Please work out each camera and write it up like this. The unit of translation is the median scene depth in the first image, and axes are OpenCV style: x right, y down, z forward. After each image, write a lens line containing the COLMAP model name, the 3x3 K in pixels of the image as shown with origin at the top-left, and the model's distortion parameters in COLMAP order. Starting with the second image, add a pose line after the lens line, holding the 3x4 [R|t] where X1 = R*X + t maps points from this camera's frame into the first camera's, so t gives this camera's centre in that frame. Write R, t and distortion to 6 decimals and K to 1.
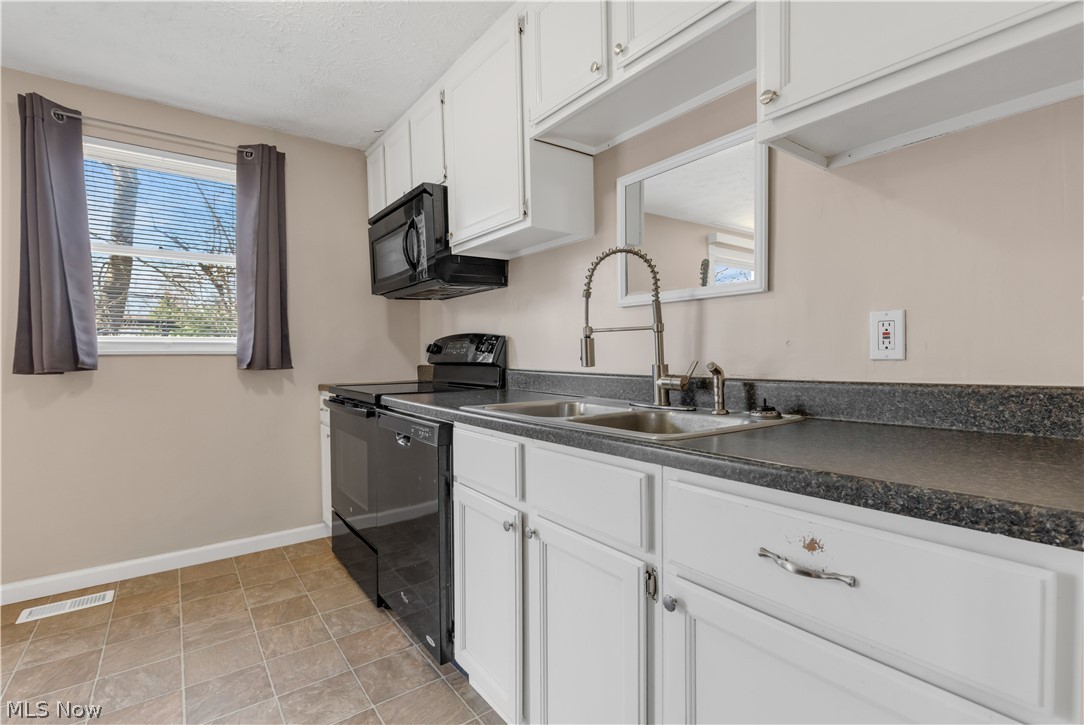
lens RADIAL K [[507.7, 0, 543.1], [0, 507.7, 361.9], [0, 0, 1]] dist [0.021763, 0.000212]
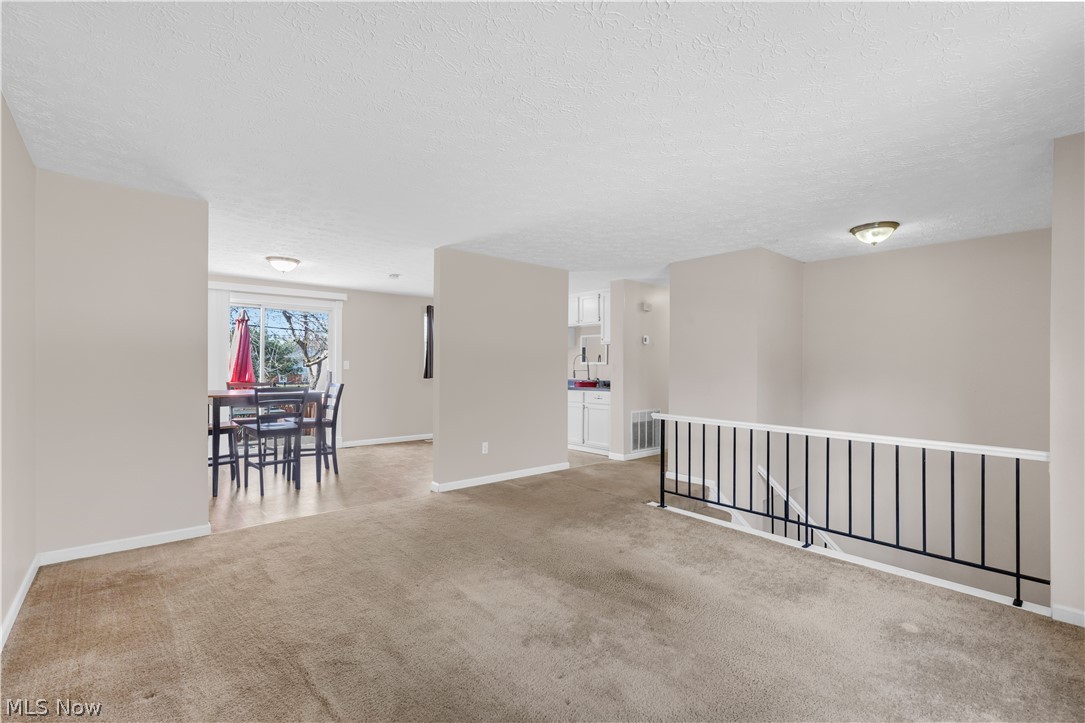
lens RADIAL K [[508.2, 0, 541.6], [0, 508.2, 366.0], [0, 0, 1]] dist [0.021763, 0.000212]
pose [[0.997580, 0.014720, 0.067958, -0.561713], [-0.012850, 0.999529, -0.027868, 0.031606], [-0.068336, 0.026927, 0.997299, -3.892708]]
